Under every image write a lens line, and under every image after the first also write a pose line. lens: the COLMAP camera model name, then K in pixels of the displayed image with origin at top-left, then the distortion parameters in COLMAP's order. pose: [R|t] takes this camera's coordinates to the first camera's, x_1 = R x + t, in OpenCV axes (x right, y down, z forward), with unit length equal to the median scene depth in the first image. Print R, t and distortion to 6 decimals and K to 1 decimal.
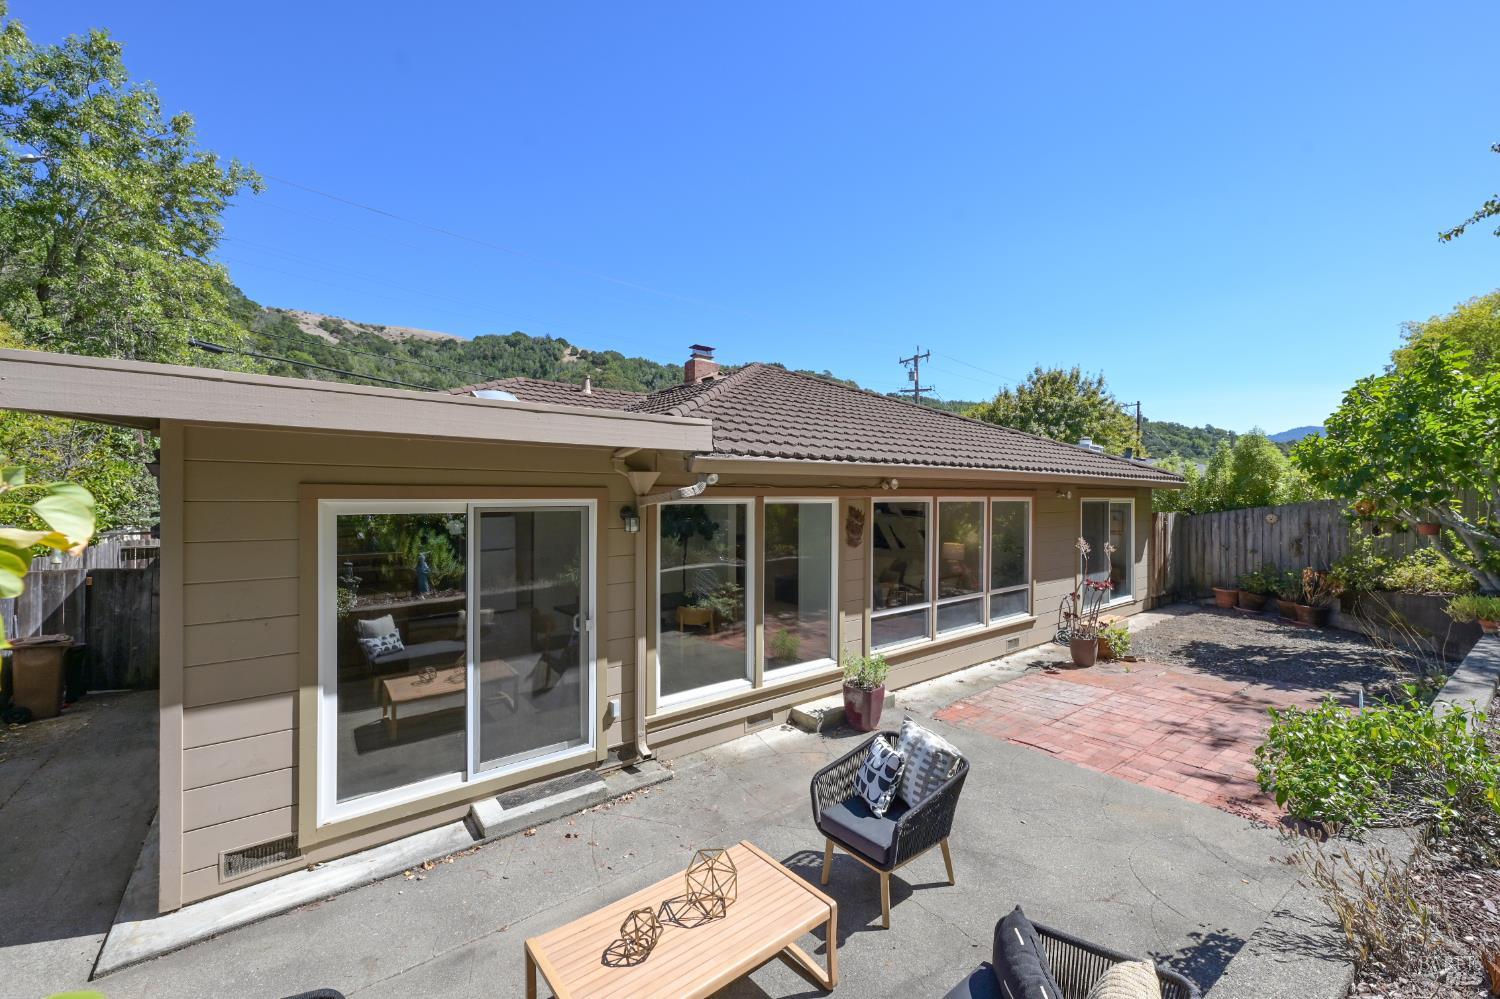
lens RADIAL K [[593.3, 0, 750.0], [0, 593.3, 499.5], [0, 0, 1]] dist [0.000134, 0.000110]
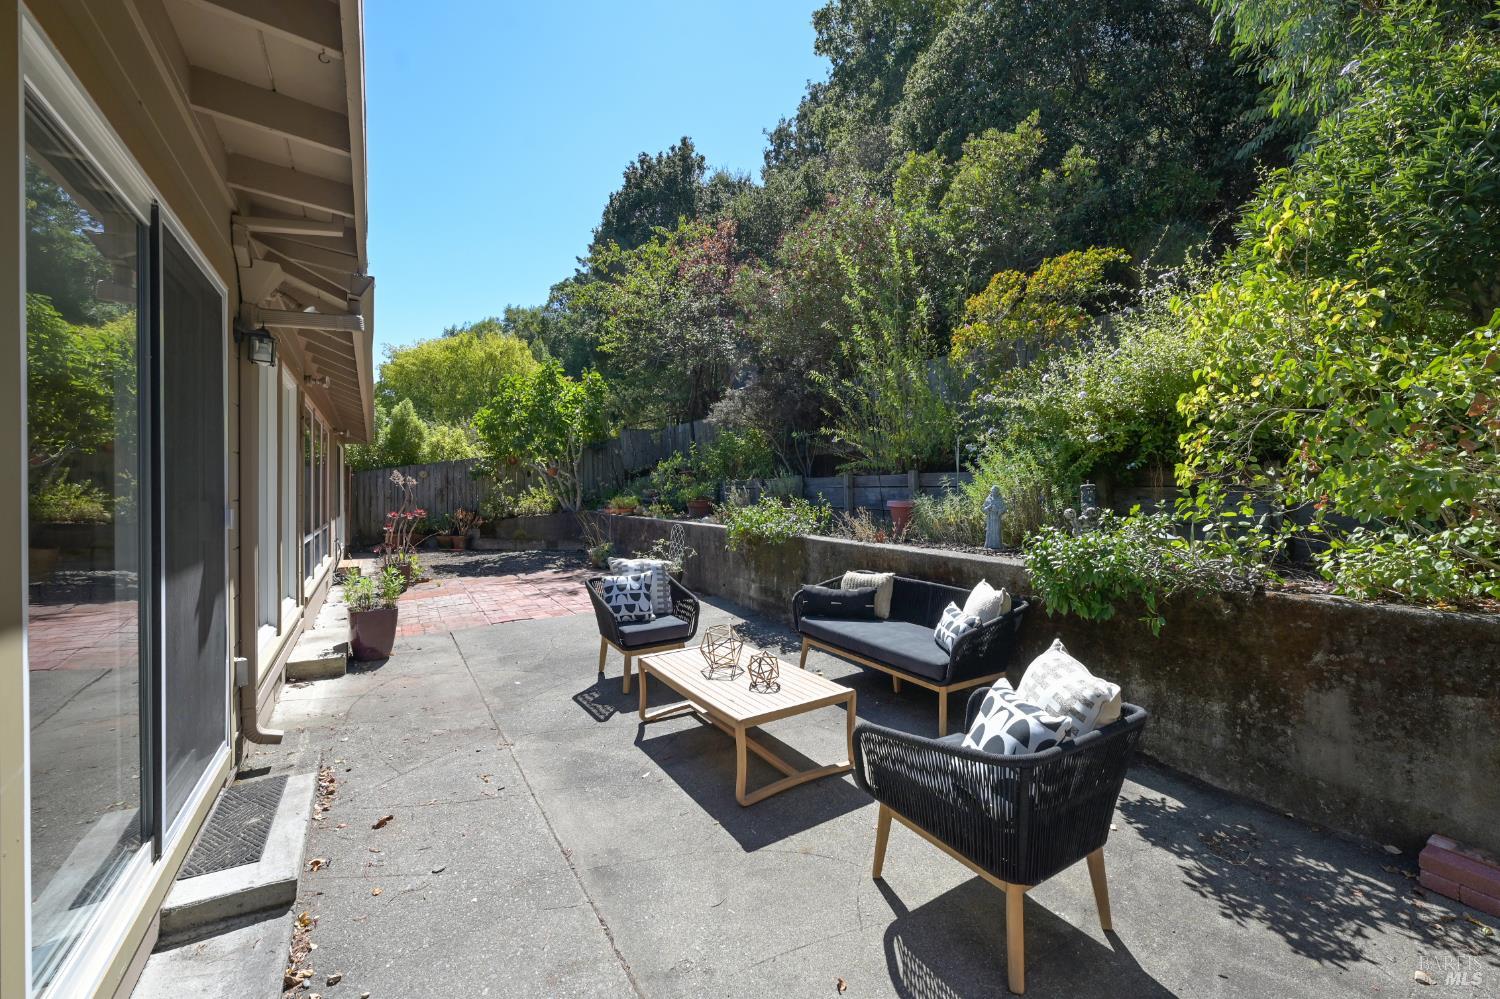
lens RADIAL K [[593.3, 0, 750.0], [0, 593.3, 499.5], [0, 0, 1]] dist [0.000134, 0.000110]
pose [[0.108738, -0.008060, 0.994038, -0.455537], [-0.004064, 0.999955, 0.008552, 0.112673], [-0.994062, -0.004969, 0.108700, 0.282264]]
